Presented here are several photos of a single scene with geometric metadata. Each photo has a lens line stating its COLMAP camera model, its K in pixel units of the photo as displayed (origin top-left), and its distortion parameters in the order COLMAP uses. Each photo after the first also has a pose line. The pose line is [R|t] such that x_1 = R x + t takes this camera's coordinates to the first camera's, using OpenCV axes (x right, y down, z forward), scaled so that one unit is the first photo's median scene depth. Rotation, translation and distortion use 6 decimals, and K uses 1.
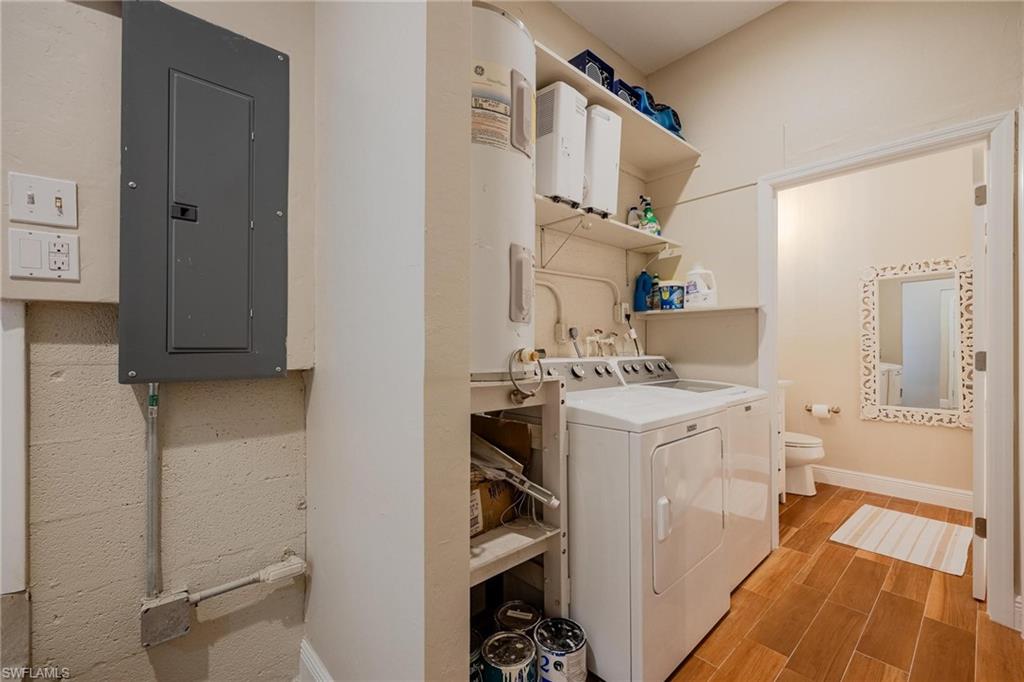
lens RADIAL K [[417.7, 0, 510.7], [0, 417.7, 347.5], [0, 0, 1]] dist [0.003569, -0.000301]
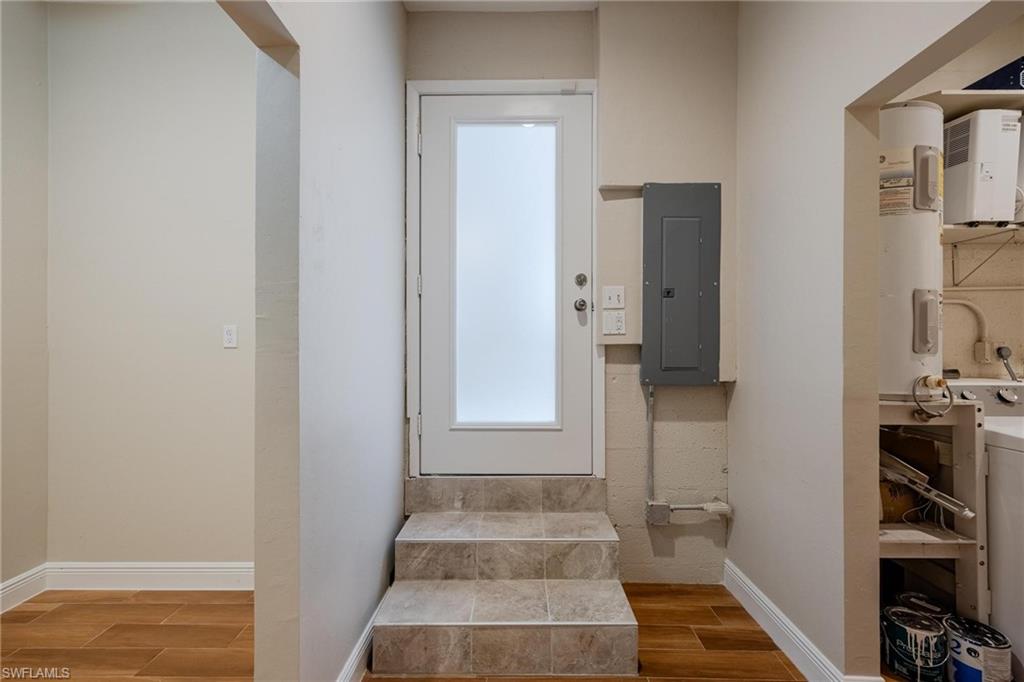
lens RADIAL K [[417.7, 0, 518.9], [0, 417.7, 341.8], [0, 0, 1]] dist [0.003569, -0.000301]
pose [[0.739733, -0.001784, -0.672899, -0.030347], [-0.003502, 0.999973, -0.006501, -0.083370], [0.672892, 0.007166, 0.739706, -0.681855]]
